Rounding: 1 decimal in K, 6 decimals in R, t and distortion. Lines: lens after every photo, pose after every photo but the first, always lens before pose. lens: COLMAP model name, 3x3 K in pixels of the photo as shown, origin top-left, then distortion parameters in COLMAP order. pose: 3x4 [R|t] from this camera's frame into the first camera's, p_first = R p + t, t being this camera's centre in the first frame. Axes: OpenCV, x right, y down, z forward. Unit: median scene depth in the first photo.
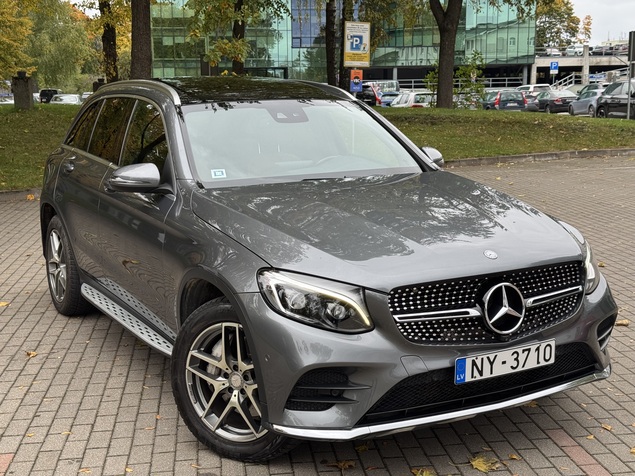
lens RADIAL K [[875.6, 0, 314.7], [0, 875.6, 237.4], [0, 0, 1]] dist [0.095853, 0.000000]
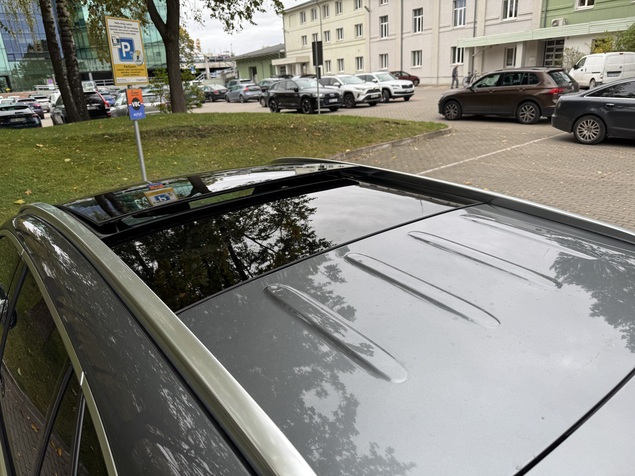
lens RADIAL K [[448.0, 0, 311.2], [0, 448.0, 235.6], [0, 0, 1]] dist [0.004479, -0.021939]
pose [[0.857411, -0.208333, 0.470577, -0.005397], [0.127122, 0.971799, 0.198612, -0.027692], [-0.498684, -0.110471, 0.859715, 0.129308]]
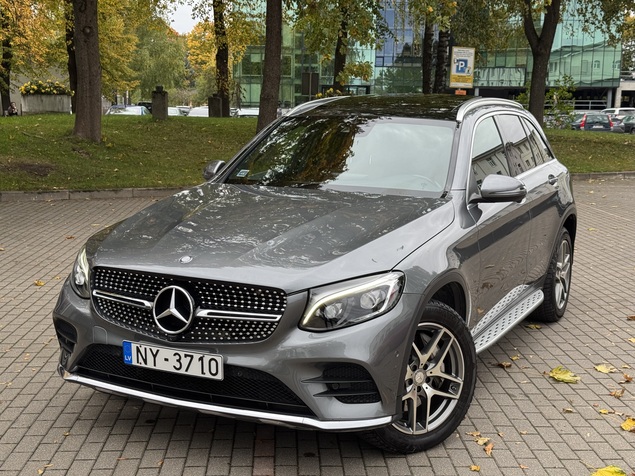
lens RADIAL K [[875.6, 0, 322.4], [0, 875.6, 240.6], [0, 0, 1]] dist [0.095853, 0.000000]
pose [[0.996742, 0.036273, -0.072038, -0.008354], [-0.037412, 0.999194, -0.014528, 0.004152], [0.071453, 0.017176, 0.997296, -0.022957]]
